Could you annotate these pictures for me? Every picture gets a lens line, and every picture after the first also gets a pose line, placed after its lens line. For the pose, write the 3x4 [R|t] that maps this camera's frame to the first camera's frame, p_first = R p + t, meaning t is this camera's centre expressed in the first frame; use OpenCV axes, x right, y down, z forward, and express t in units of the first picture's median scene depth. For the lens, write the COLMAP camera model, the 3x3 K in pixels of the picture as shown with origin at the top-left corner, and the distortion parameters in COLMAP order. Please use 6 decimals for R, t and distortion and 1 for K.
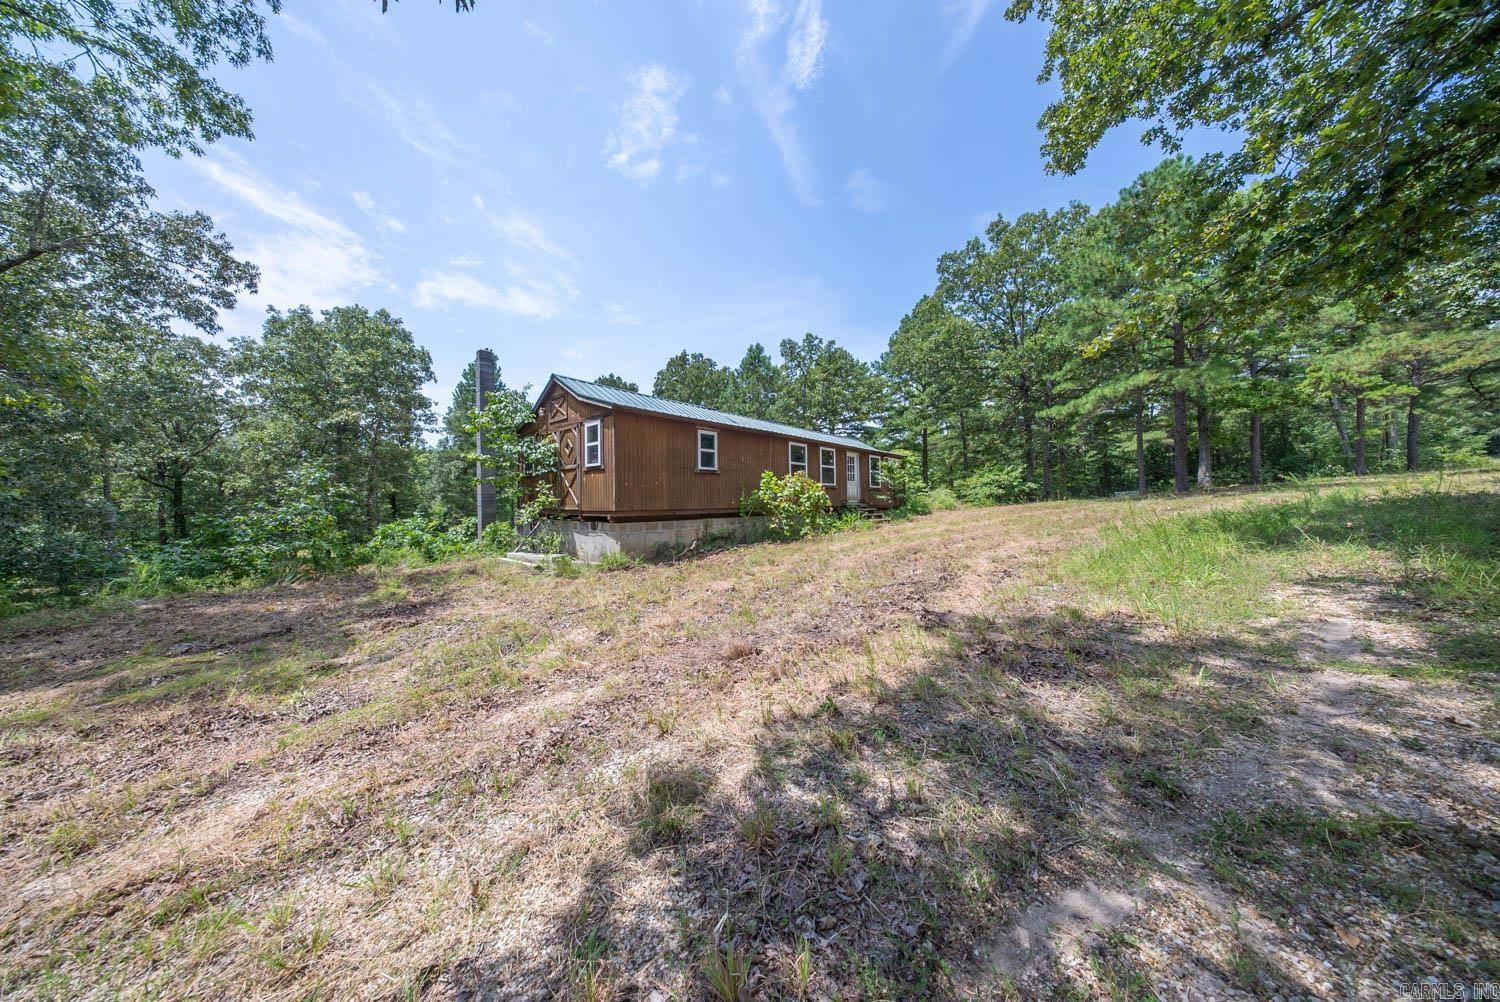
lens RADIAL K [[451.4, 0, 748.2], [0, 451.4, 500.6], [0, 0, 1]] dist [0.000187, -0.000933]
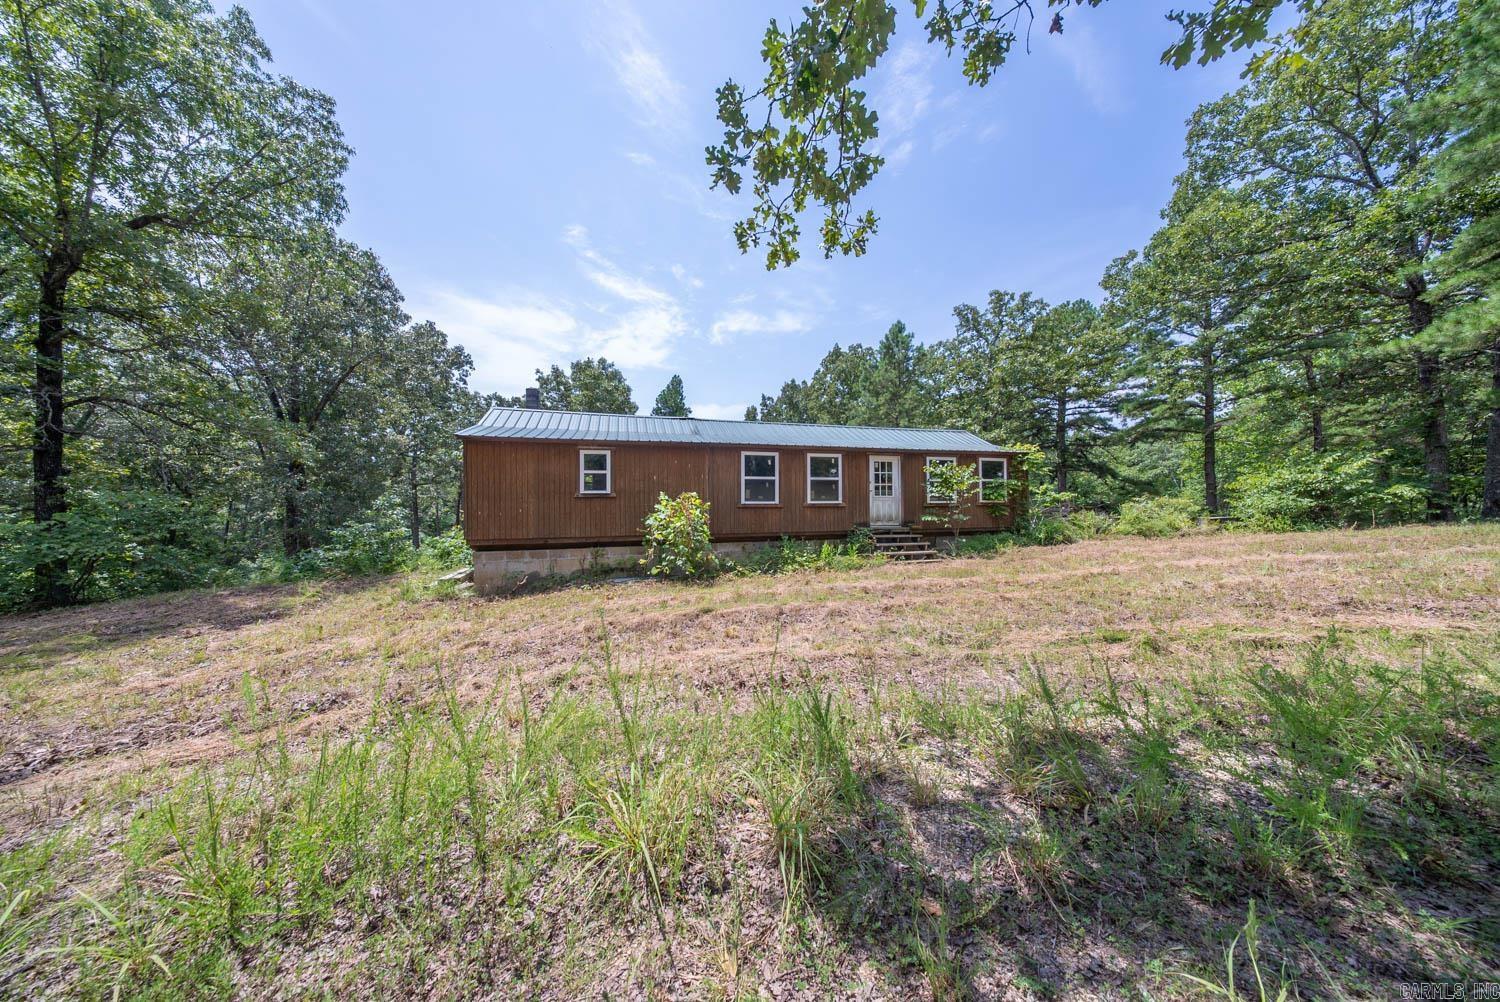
lens RADIAL K [[451.4, 0, 748.2], [0, 451.4, 500.6], [0, 0, 1]] dist [0.000187, -0.000933]
pose [[0.834695, -0.000113, -0.550712, 0.423640], [0.001396, 0.999997, 0.001910, -0.035377], [0.550711, -0.002363, 0.834693, 0.266035]]
